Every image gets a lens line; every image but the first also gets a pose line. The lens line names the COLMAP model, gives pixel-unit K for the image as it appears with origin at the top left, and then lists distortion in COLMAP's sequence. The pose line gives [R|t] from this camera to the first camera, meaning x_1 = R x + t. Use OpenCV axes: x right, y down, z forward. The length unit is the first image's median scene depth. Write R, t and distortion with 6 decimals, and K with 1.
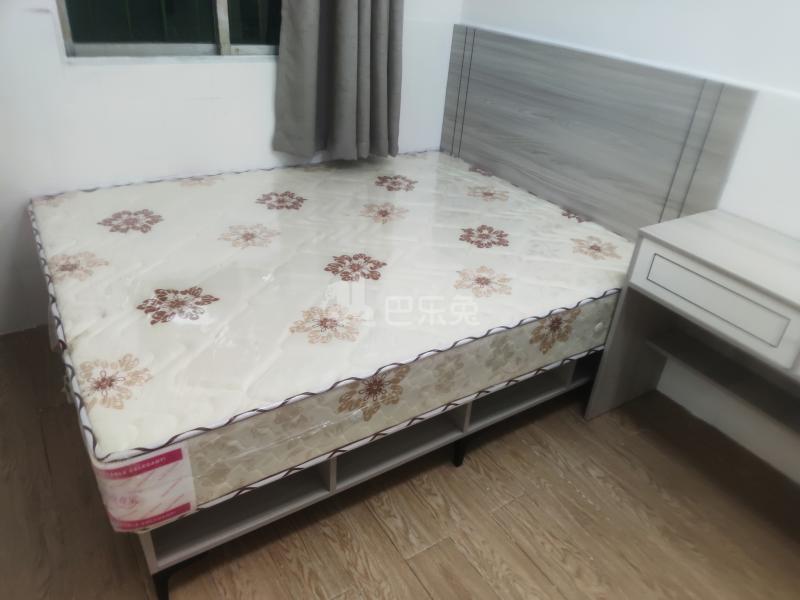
lens RADIAL K [[583.0, 0, 409.3], [0, 583.0, 300.4], [0, 0, 1]] dist [0.031473, -0.067454]
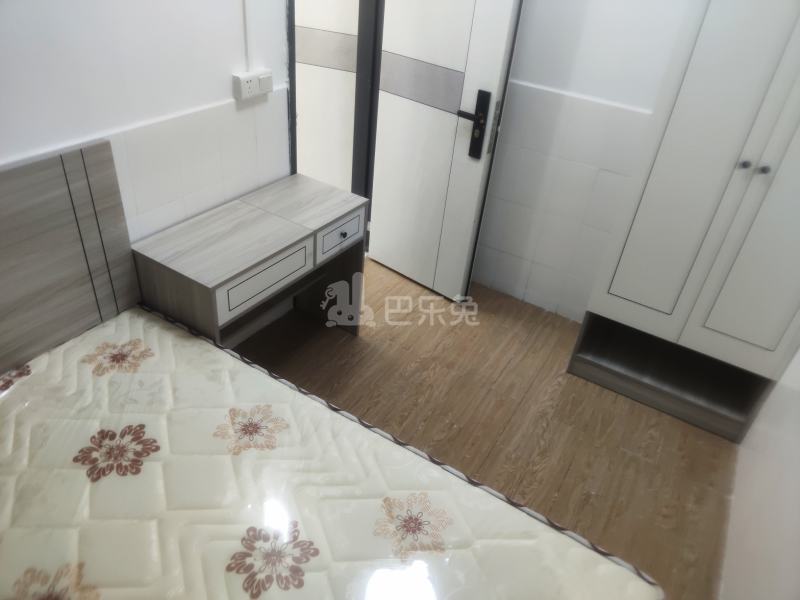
lens RADIAL K [[581.0, 0, 403.8], [0, 581.0, 290.1], [0, 0, 1]] dist [0.029450, -0.056234]
pose [[-0.423765, -0.598497, 0.679871, -0.455603], [0.340405, 0.590343, 0.731860, -0.732124], [-0.839373, 0.541568, -0.046435, 0.709191]]
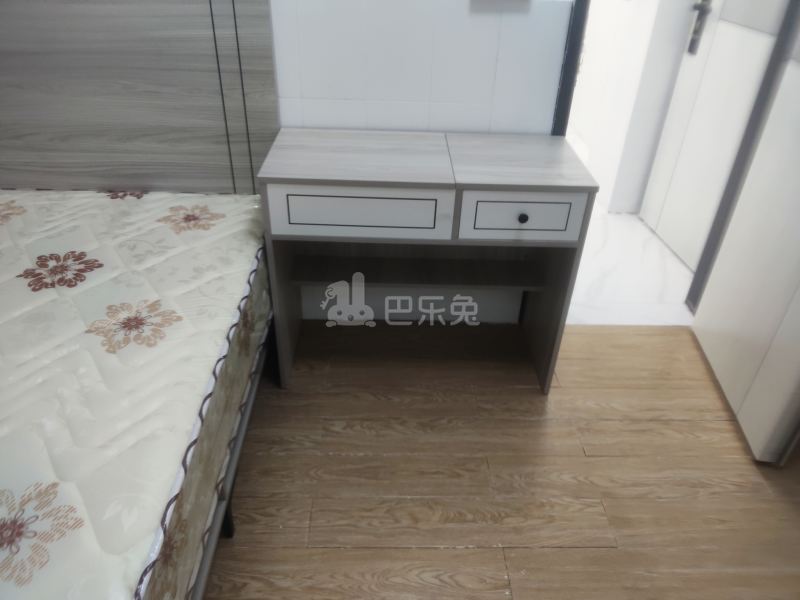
lens RADIAL K [[583.0, 0, 399.6], [0, 583.0, 301.3], [0, 0, 1]] dist [0.031473, -0.067454]
pose [[0.534106, -0.519527, 0.666950, -0.162260], [0.434567, 0.845412, 0.310532, -0.135043], [-0.725177, 0.123978, 0.677309, 0.261894]]
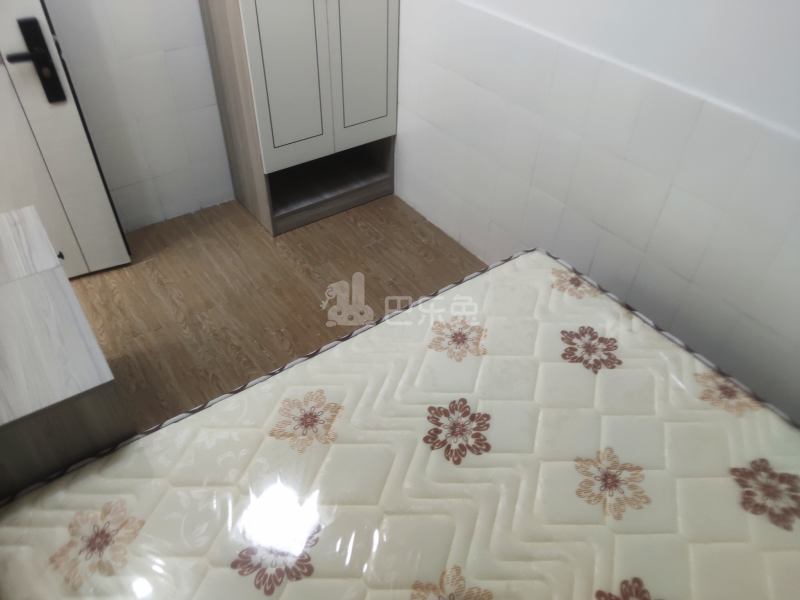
lens RADIAL K [[583.0, 0, 423.0], [0, 583.0, 290.3], [0, 0, 1]] dist [0.031473, -0.067454]
pose [[-0.988911, -0.044422, -0.141713, 0.088287], [-0.148482, 0.315050, 0.937388, -0.910946], [0.003006, 0.948035, -0.318152, 1.071353]]
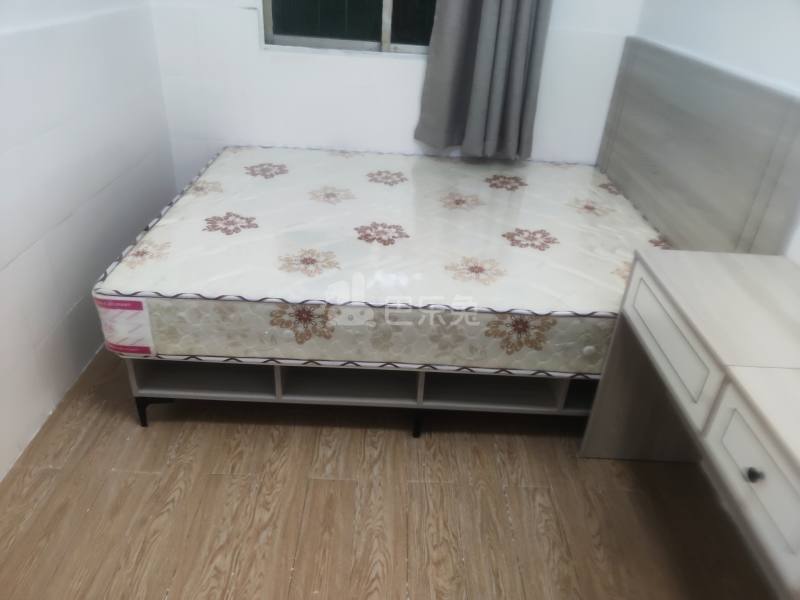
lens RADIAL K [[583.0, 0, 394.3], [0, 583.0, 298.4], [0, 0, 1]] dist [0.031473, -0.067454]
pose [[0.829877, 0.252017, -0.497787, 0.517987], [-0.273280, 0.961430, 0.031155, 0.022399], [0.486439, 0.110181, 0.866740, 0.047591]]
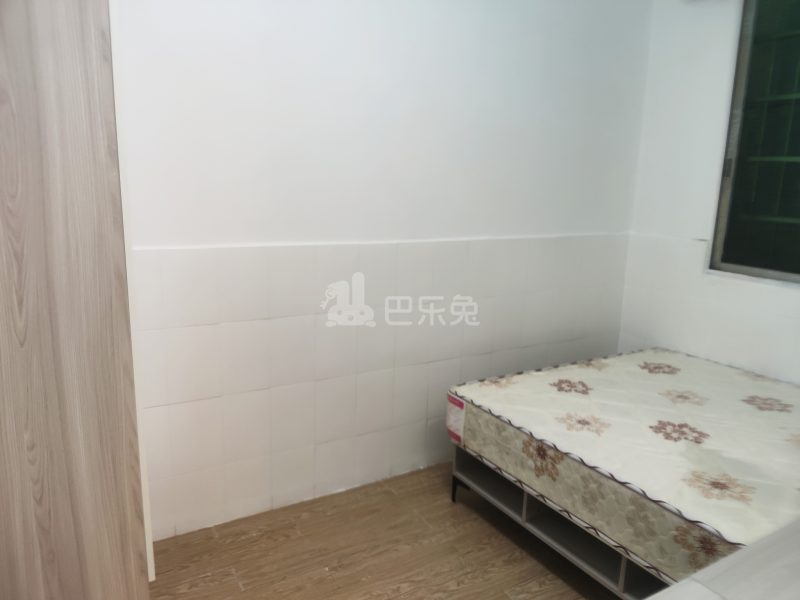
lens RADIAL K [[583.0, 0, 411.6], [0, 583.0, 311.0], [0, 0, 1]] dist [0.031473, -0.067454]
pose [[-0.028417, 0.141175, -0.989577, 1.037900], [-0.534961, 0.834125, 0.134360, -0.129414], [0.844399, 0.533203, 0.051820, 0.356435]]
